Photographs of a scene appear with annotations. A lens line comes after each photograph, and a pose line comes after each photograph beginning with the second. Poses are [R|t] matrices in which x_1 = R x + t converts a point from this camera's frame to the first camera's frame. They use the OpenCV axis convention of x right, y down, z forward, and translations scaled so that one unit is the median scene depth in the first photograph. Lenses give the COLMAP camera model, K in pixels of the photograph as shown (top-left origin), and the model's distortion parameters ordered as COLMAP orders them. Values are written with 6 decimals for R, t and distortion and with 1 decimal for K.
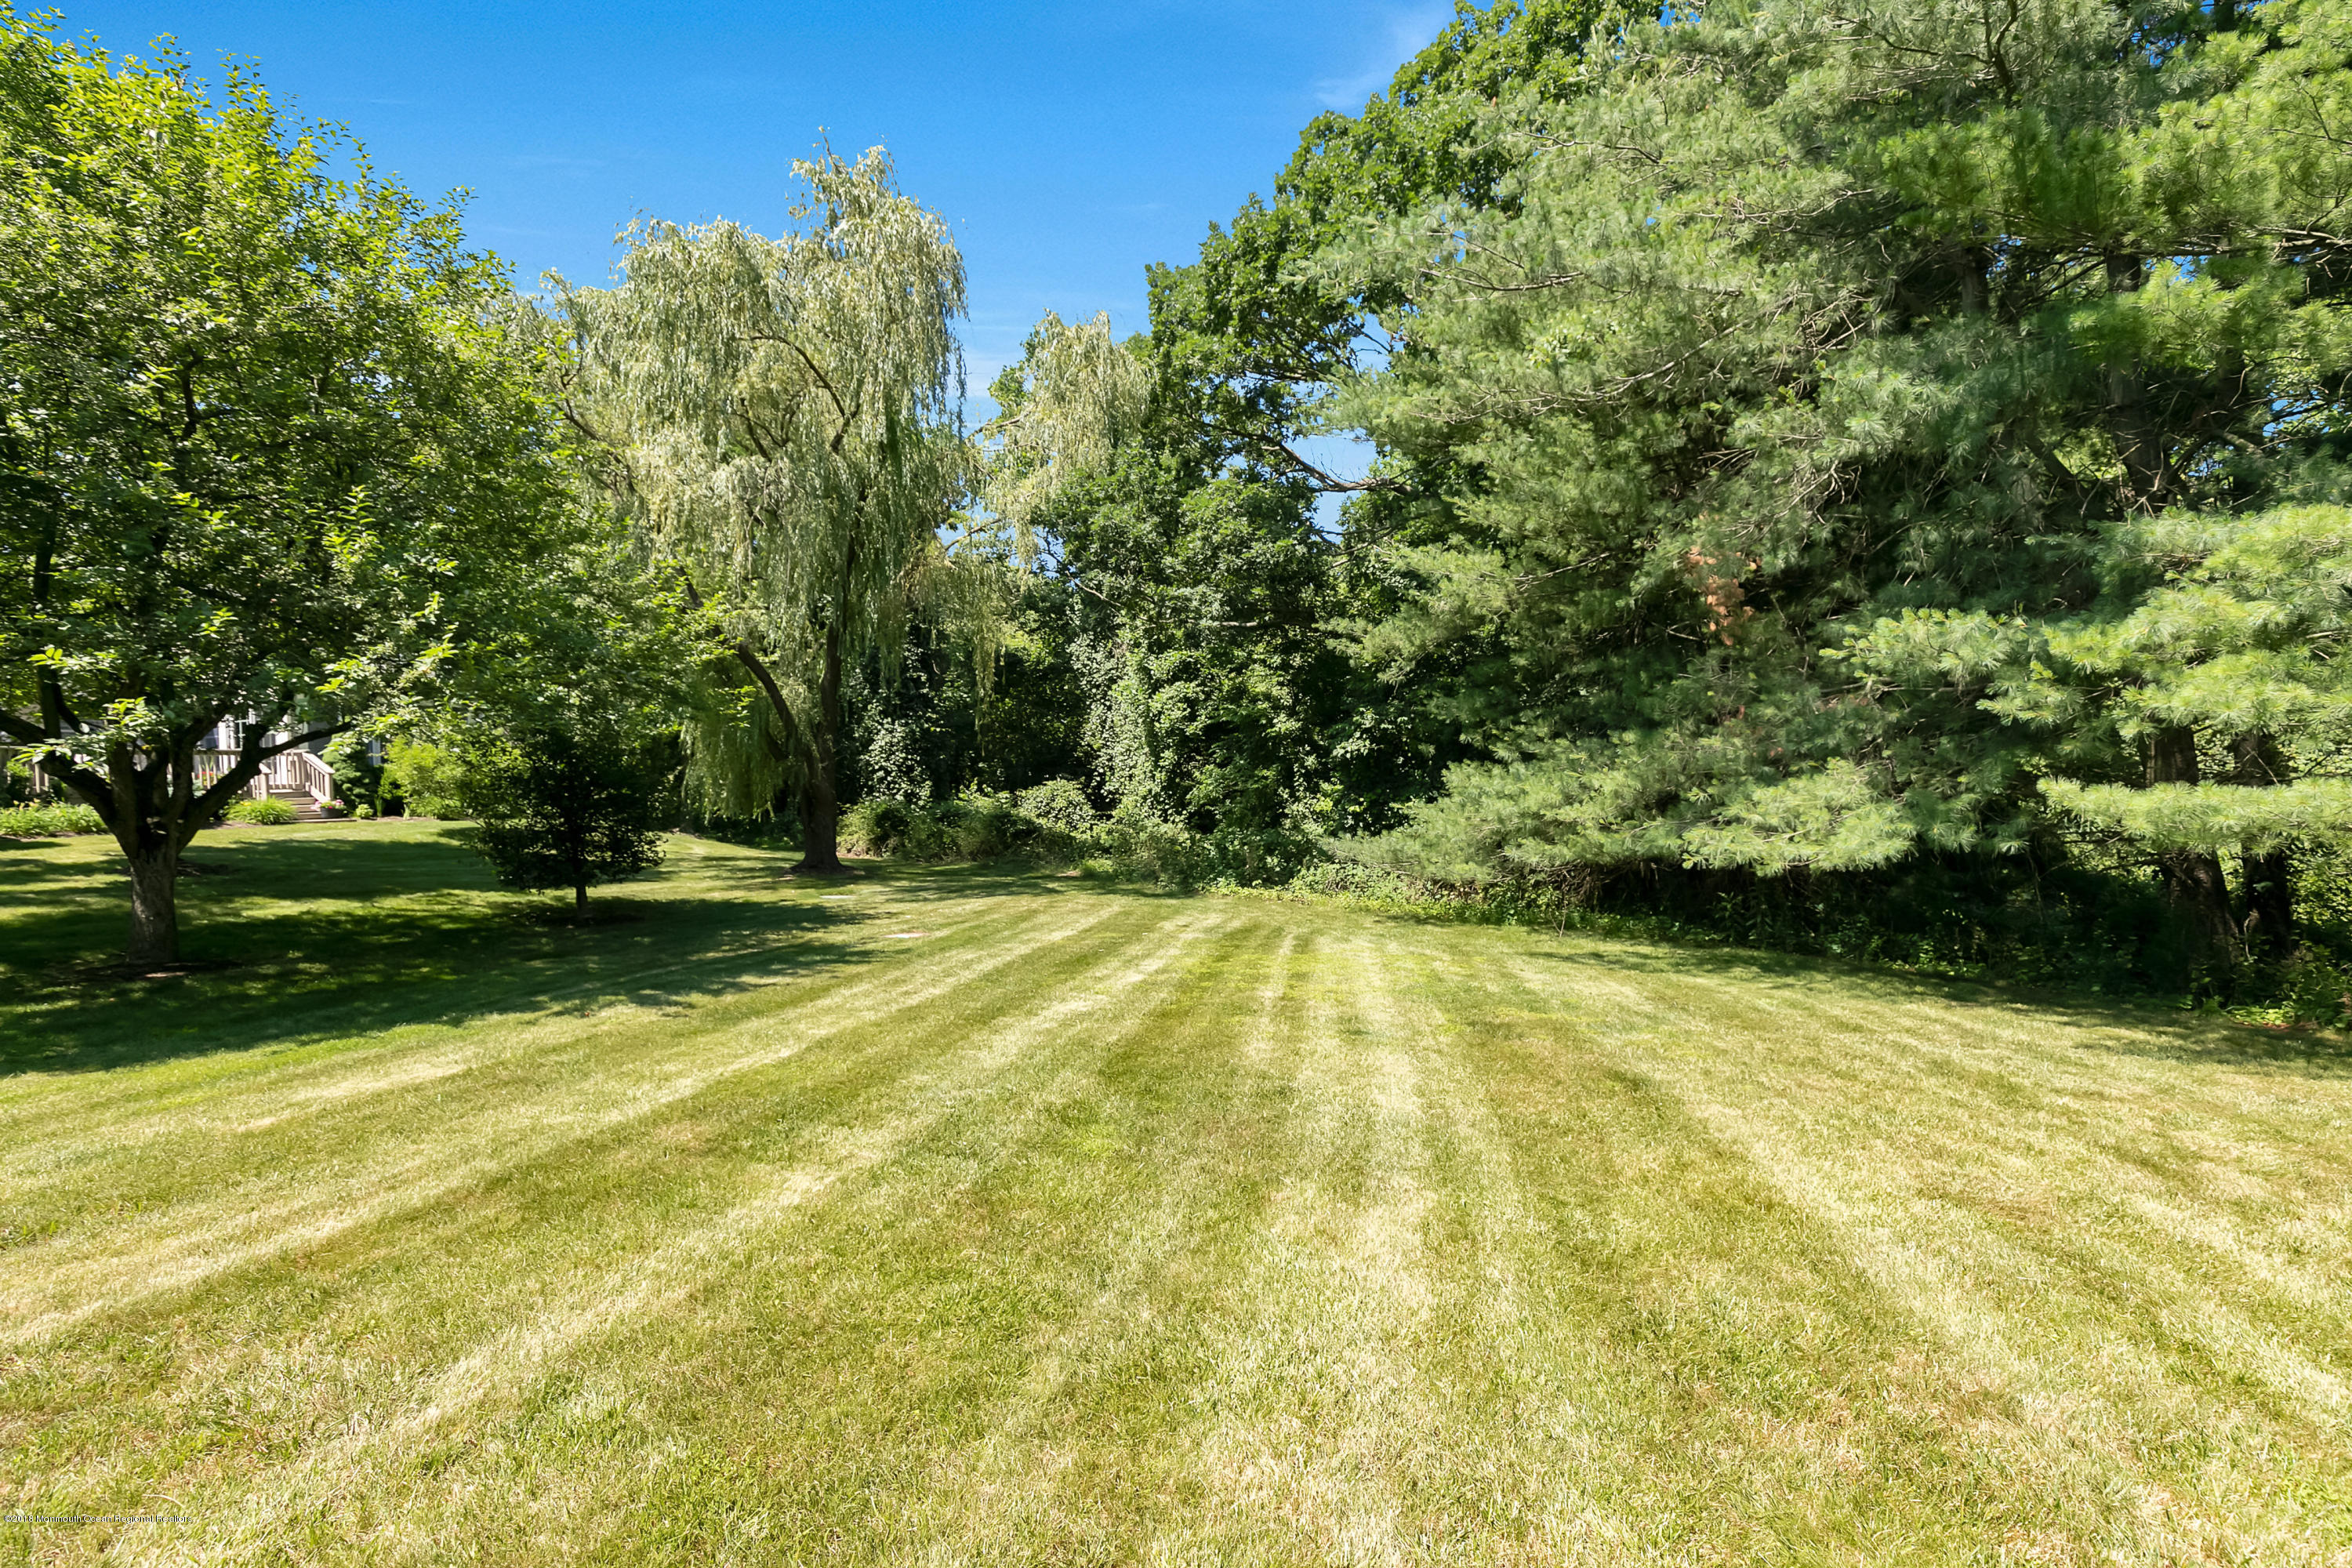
lens RADIAL K [[1059.4, 0, 1191.9], [0, 1059.4, 785.5], [0, 0, 1]] dist [0.002418, -0.000949]
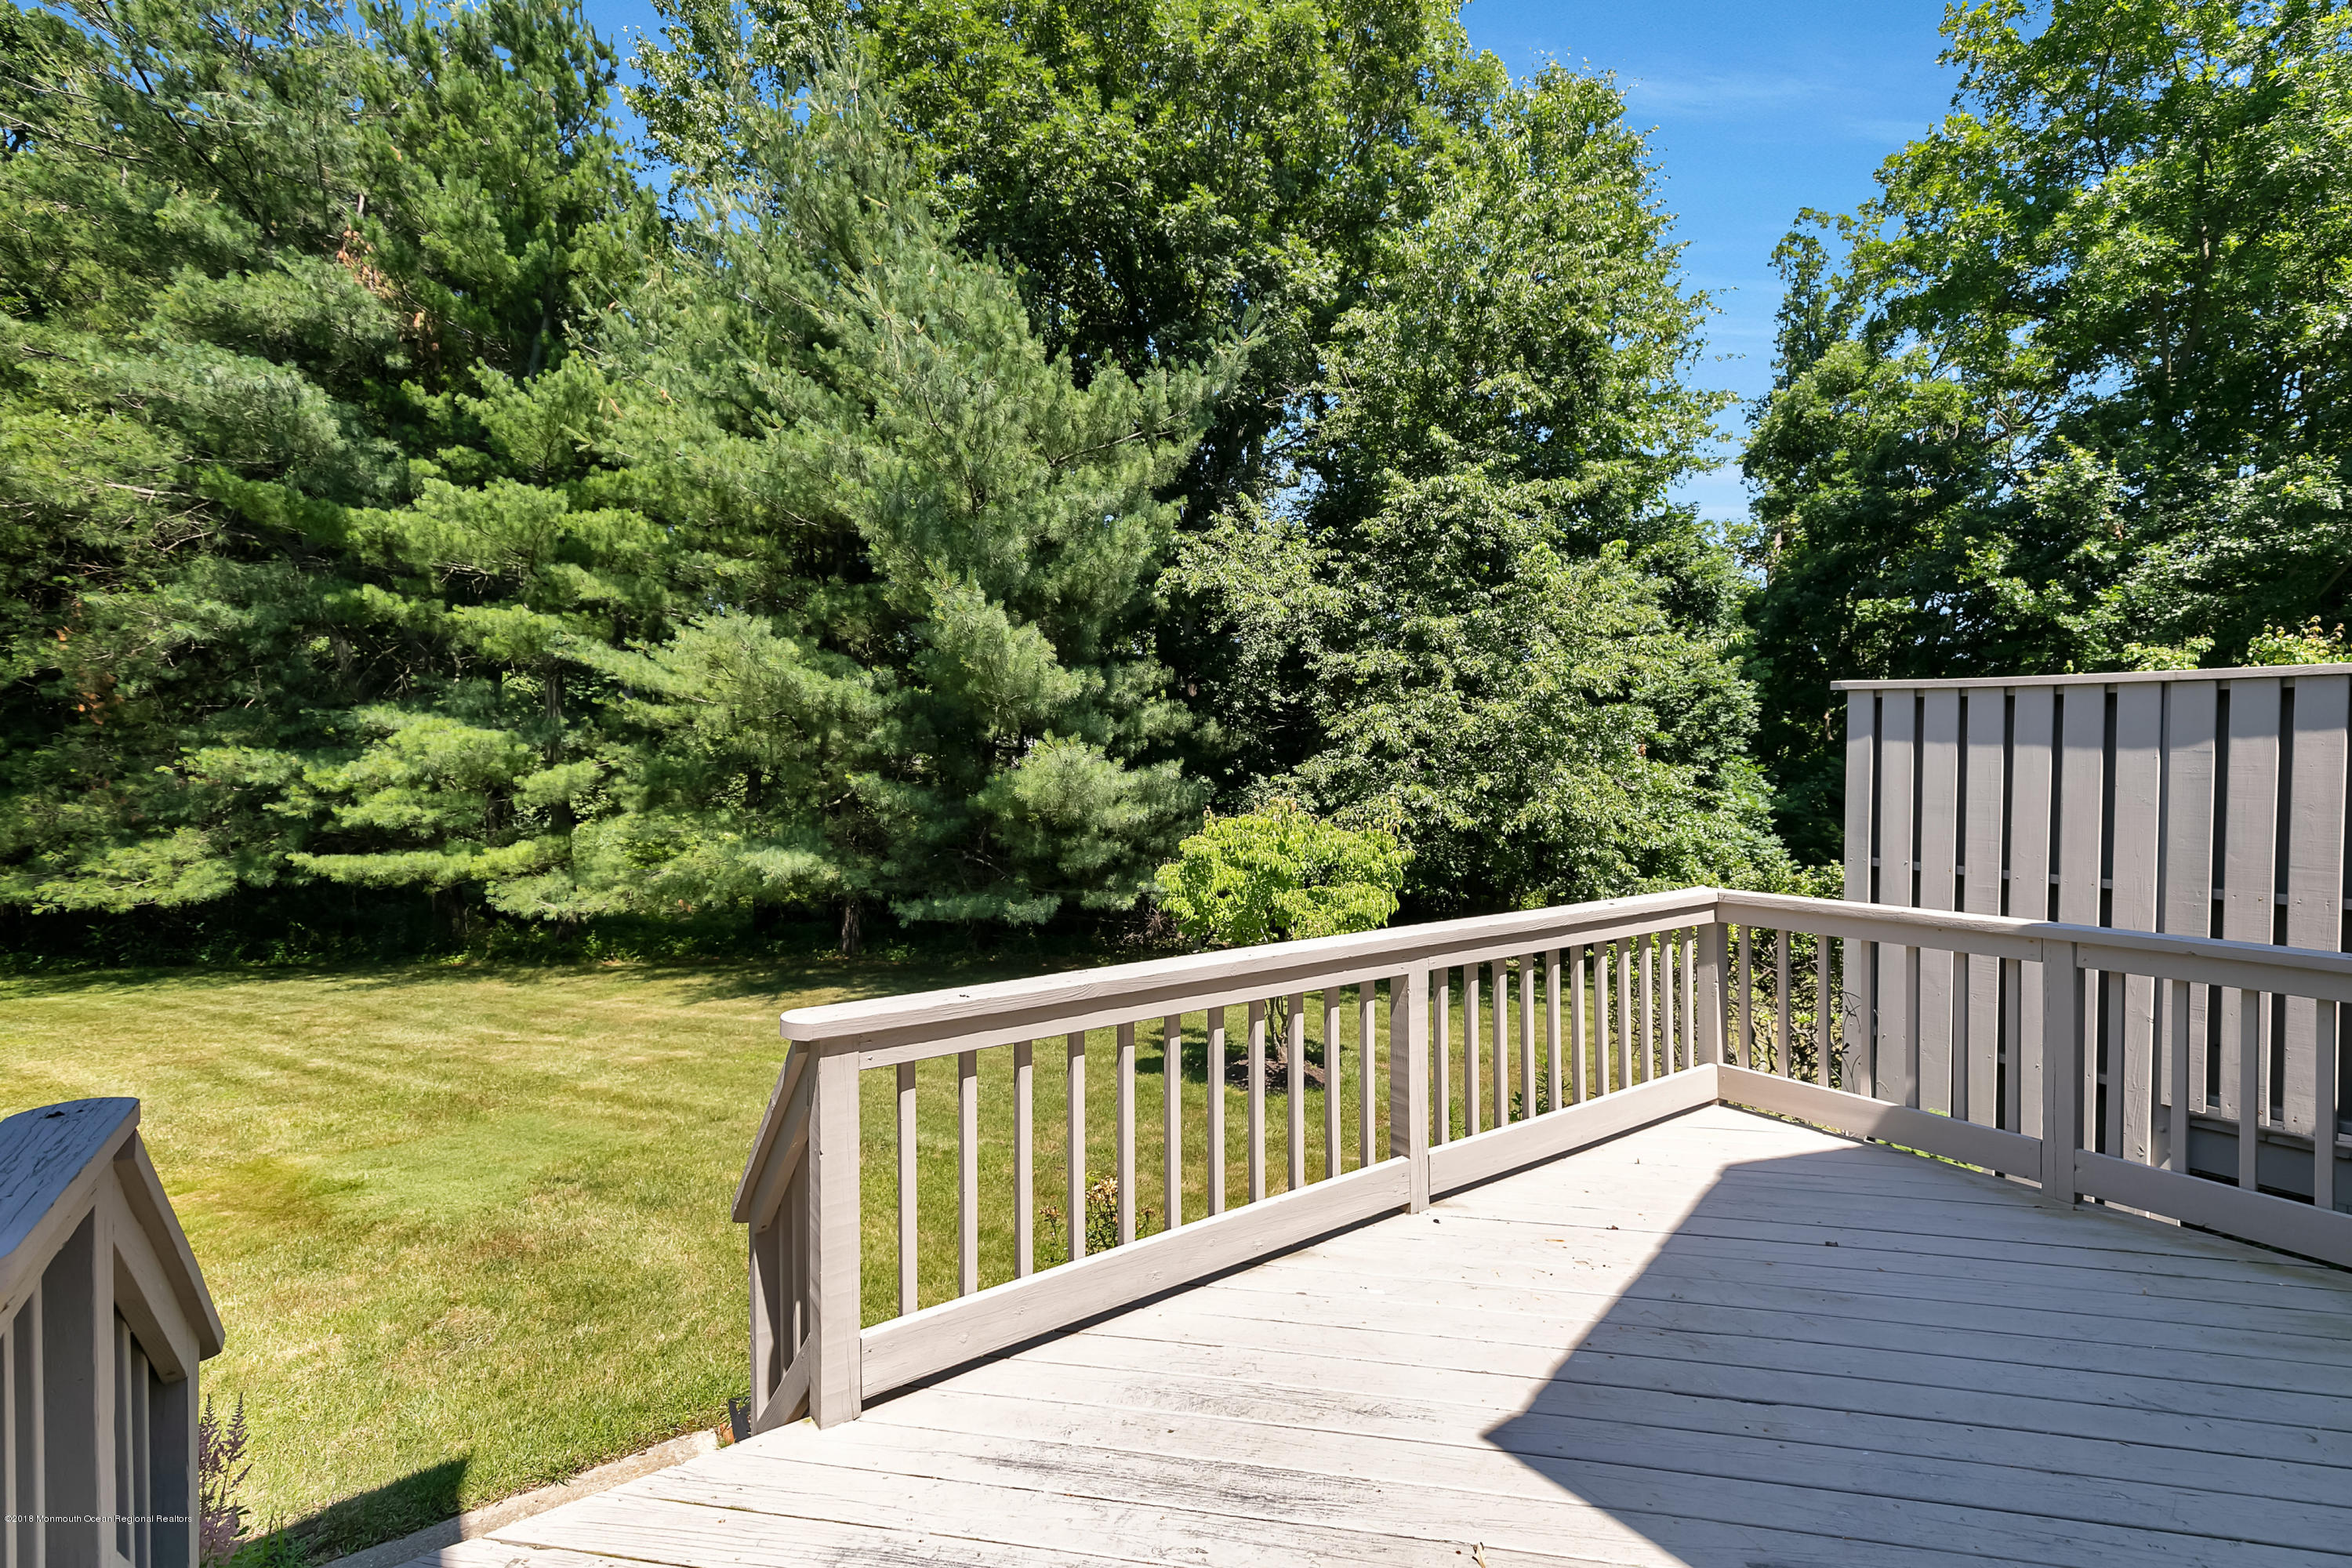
lens RADIAL K [[1056.4, 0, 1201.9], [0, 1056.4, 777.7], [0, 0, 1]] dist [0.014859, -0.000573]
pose [[0.332800, 0.011583, 0.942926, -0.186491], [-0.014124, 0.999874, -0.007298, -0.061334], [-0.942892, -0.010889, 0.332921, -0.482073]]
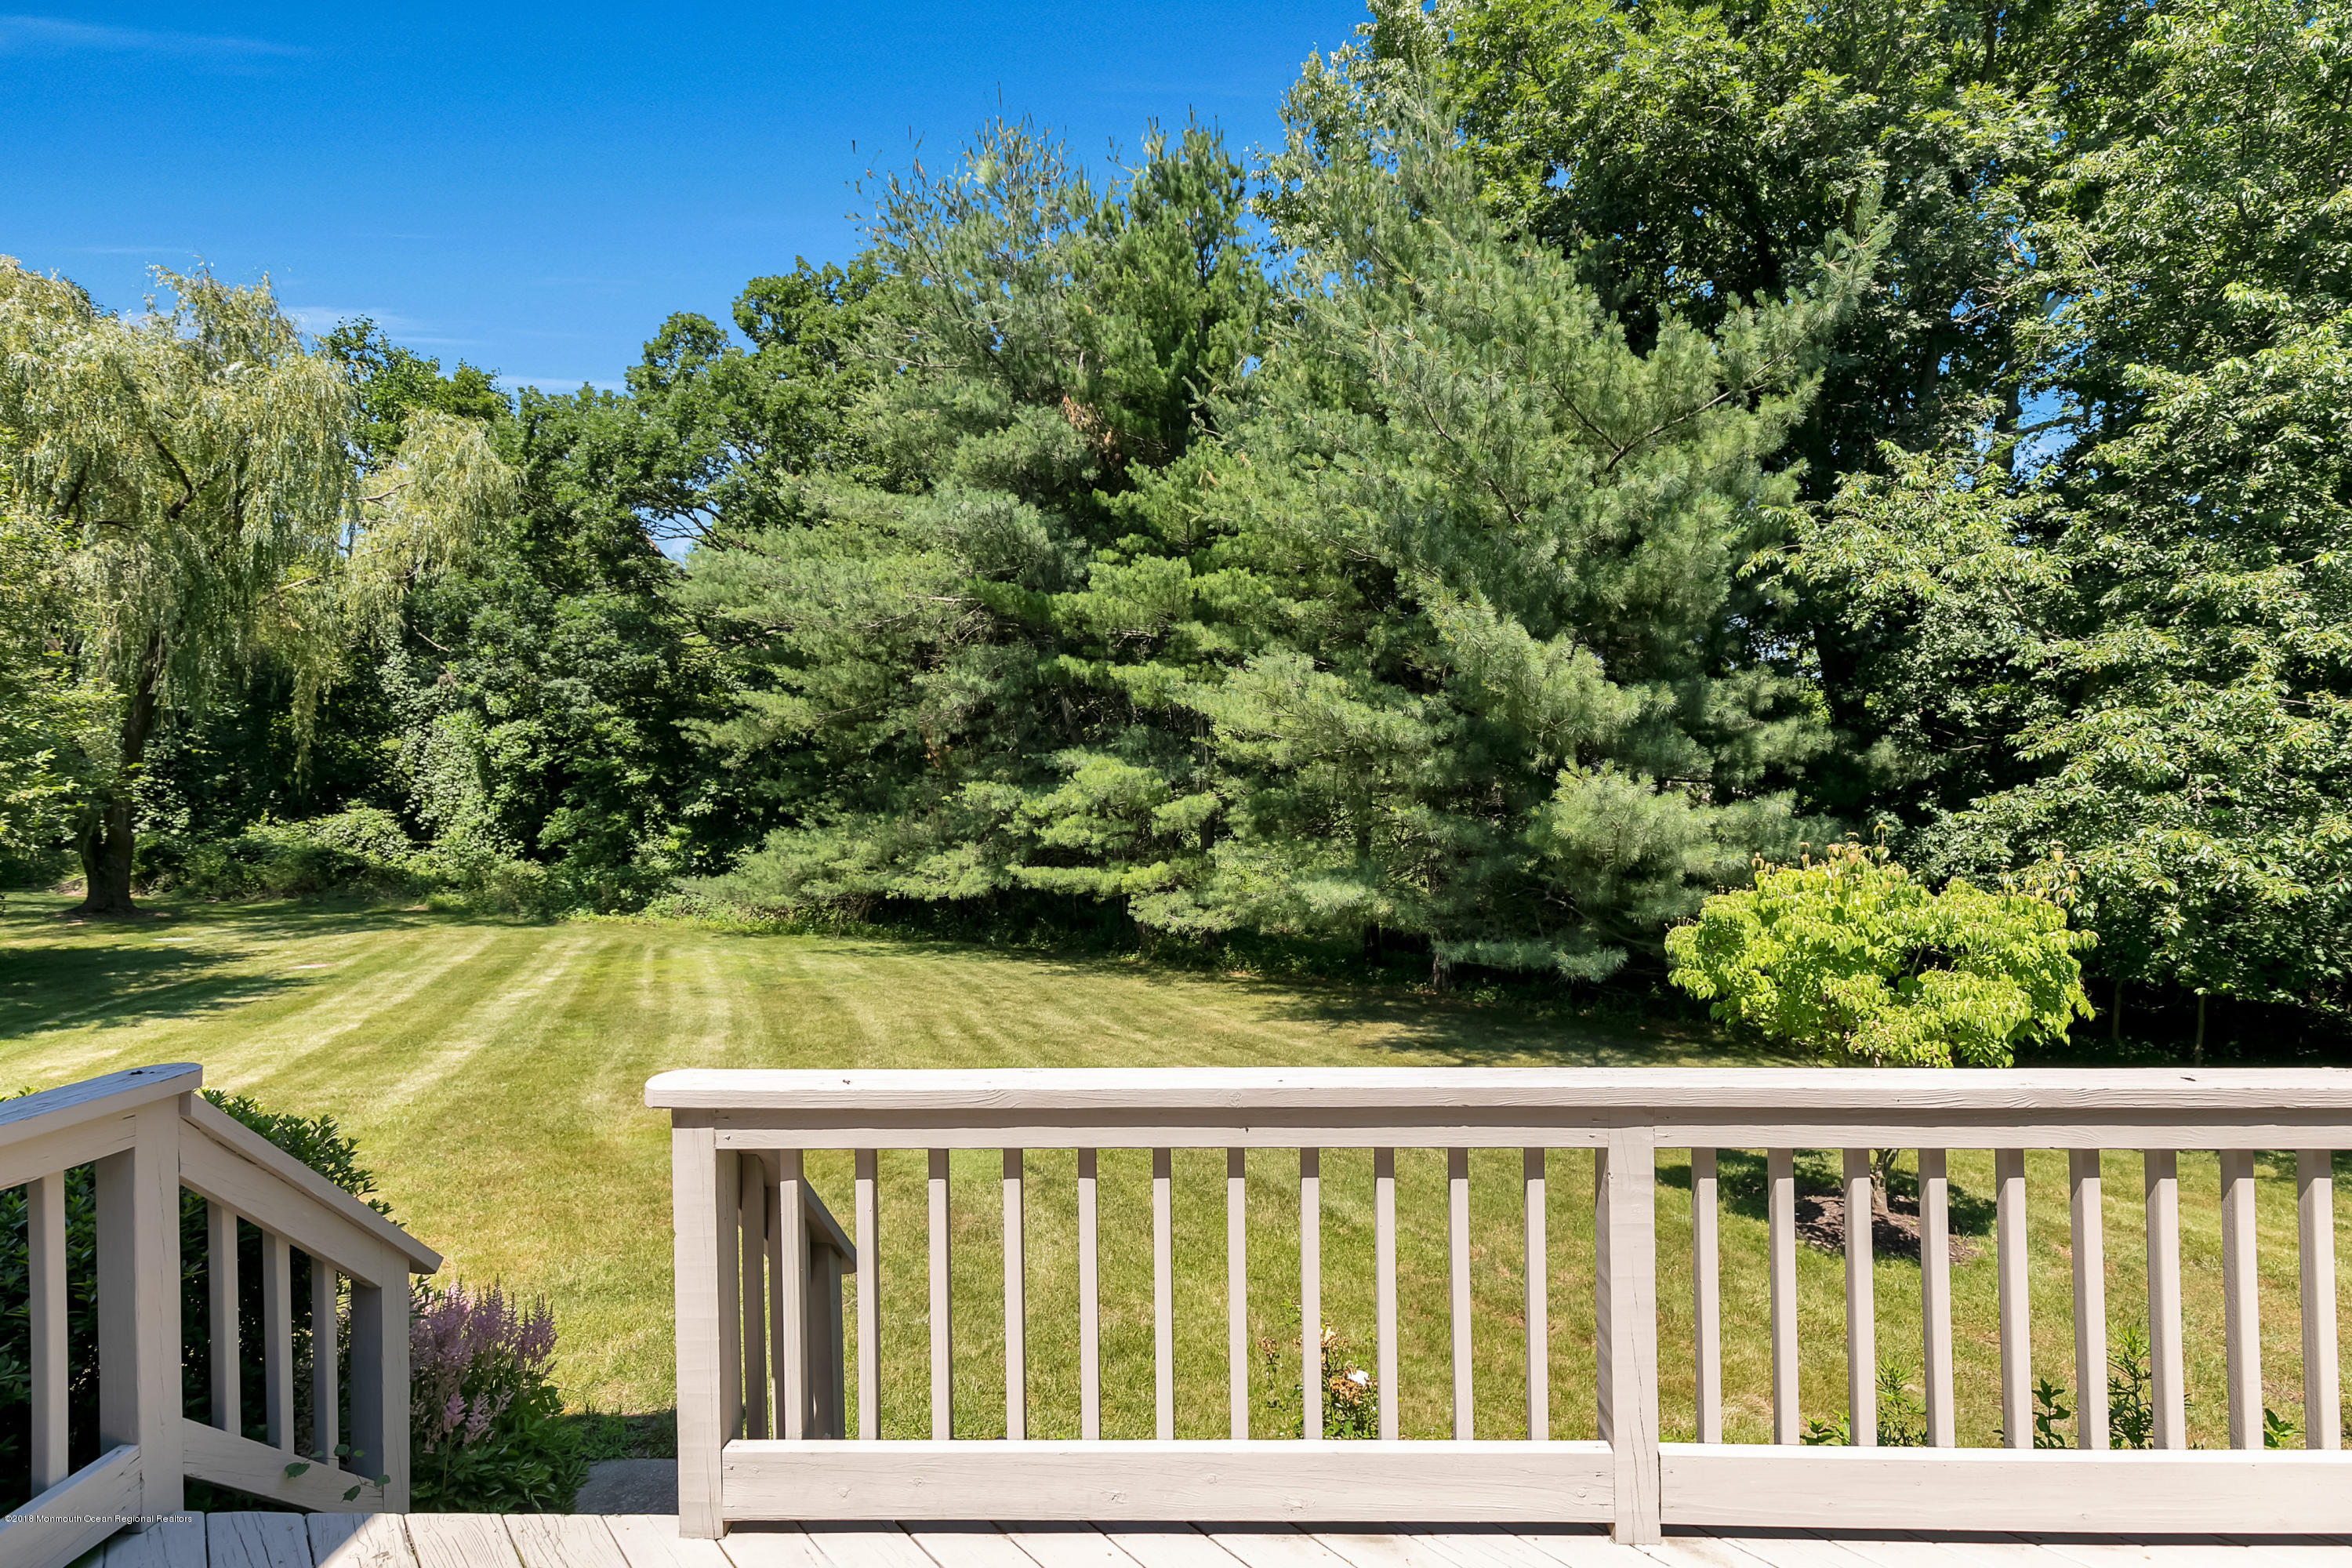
lens RADIAL K [[1059.4, 0, 1191.9], [0, 1059.4, 785.5], [0, 0, 1]] dist [0.002418, -0.000949]
pose [[0.830235, 0.028640, 0.556677, -0.089029], [-0.023675, 0.999590, -0.016118, -0.065432], [-0.556910, 0.000202, 0.830573, -0.528587]]
